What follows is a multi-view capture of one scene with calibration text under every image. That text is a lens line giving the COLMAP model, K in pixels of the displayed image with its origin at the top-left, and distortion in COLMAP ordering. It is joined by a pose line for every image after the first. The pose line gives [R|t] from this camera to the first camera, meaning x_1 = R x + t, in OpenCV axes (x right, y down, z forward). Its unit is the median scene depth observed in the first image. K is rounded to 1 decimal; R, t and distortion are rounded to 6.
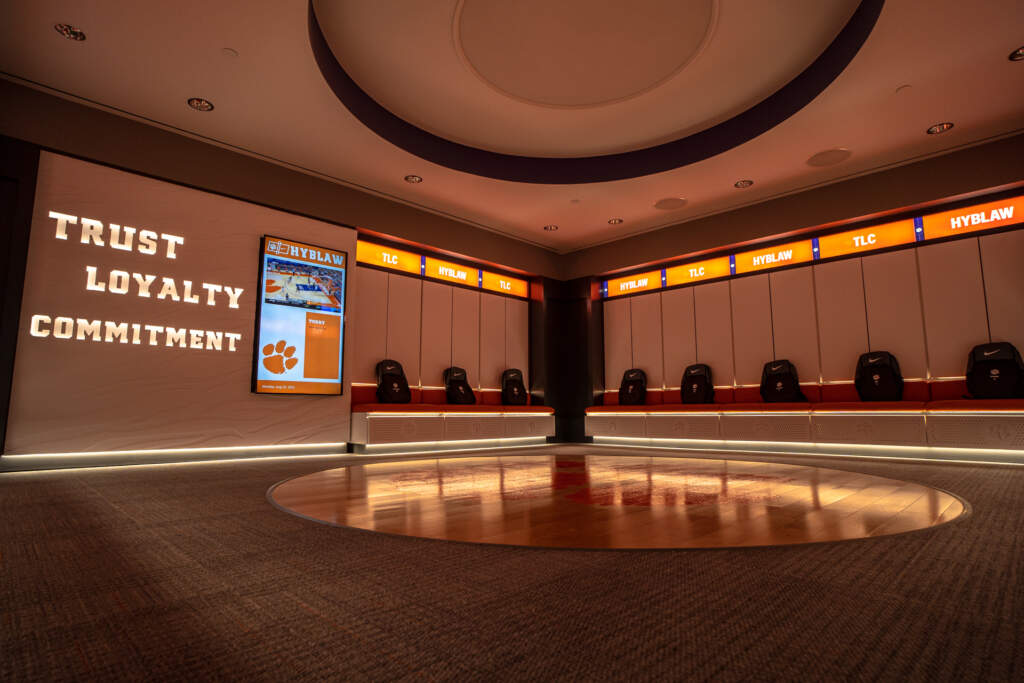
lens RADIAL K [[545.8, 0, 512.0], [0, 545.8, 341.5], [0, 0, 1]] dist [-0.054175, 0.028981]
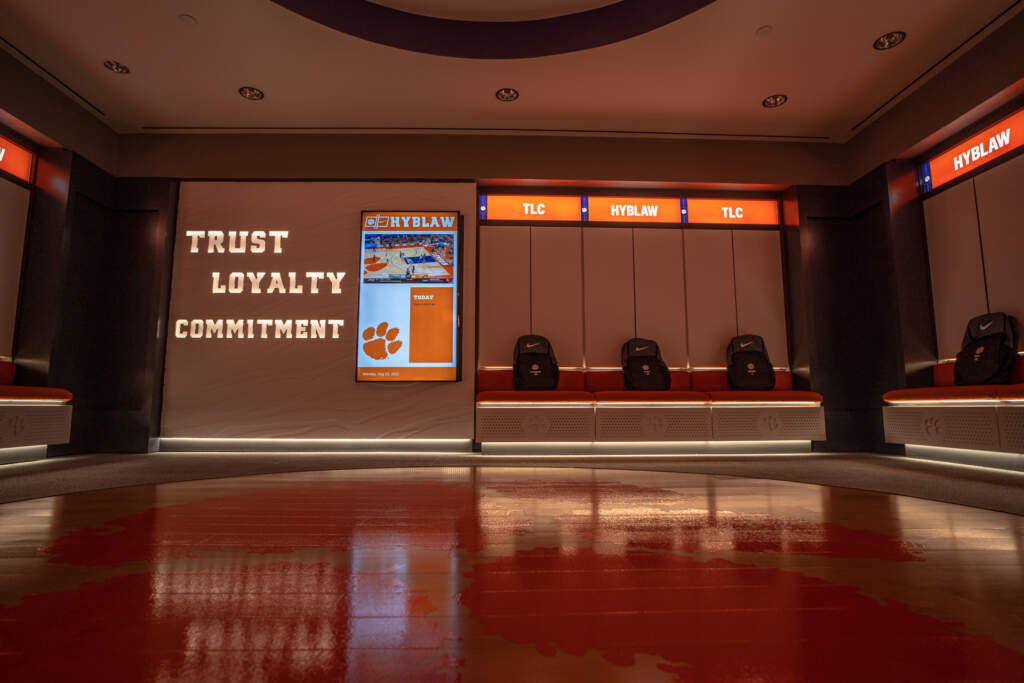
lens RADIAL K [[539.9, 0, 512.0], [0, 539.9, 341.5], [0, 0, 1]] dist [-0.053961, 0.028413]
pose [[0.726417, -0.081827, -0.682365, 0.323939], [0.088116, 0.995781, -0.025606, 0.068590], [0.681582, -0.041527, 0.730563, 0.472105]]
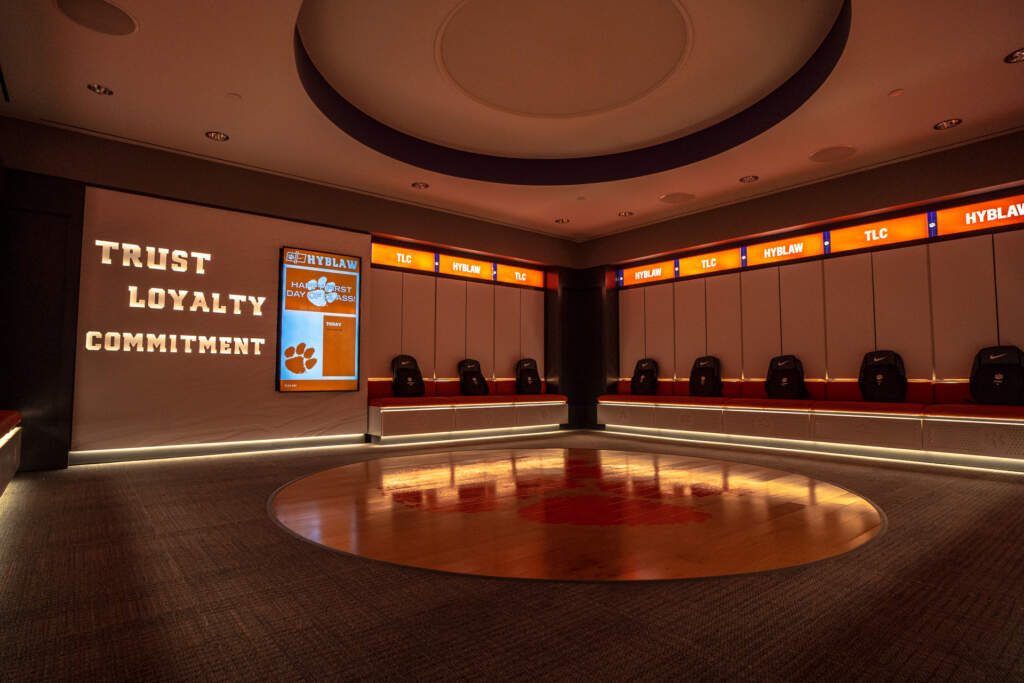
lens RADIAL K [[553.1, 0, 506.4], [0, 553.1, 341.2], [0, 0, 1]] dist [-0.055585, 0.029978]
pose [[0.994686, -0.003723, -0.102883, 0.097416], [0.010358, 0.997894, 0.064032, -0.069882], [0.102428, -0.064758, 0.992630, -0.059095]]
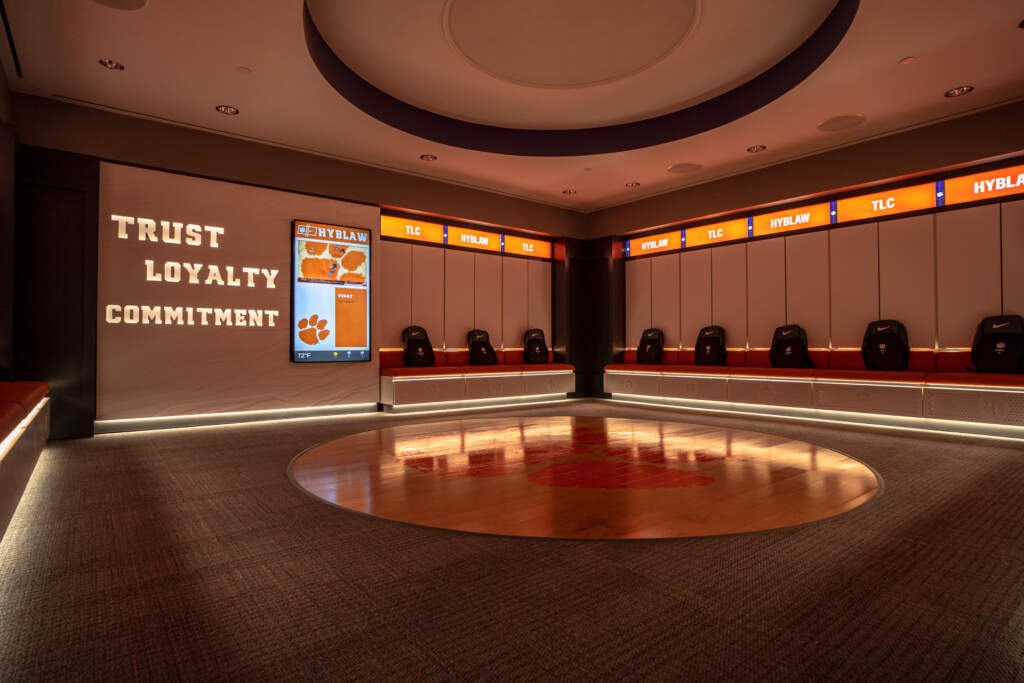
lens RADIAL K [[548.5, 0, 507.2], [0, 548.5, 338.7], [0, 0, 1]] dist [-0.054640, 0.029556]
pose [[0.993494, -0.002541, -0.113859, 0.095340], [0.015517, 0.993448, 0.113231, -0.071336], [0.112825, -0.114261, 0.987023, -0.071357]]
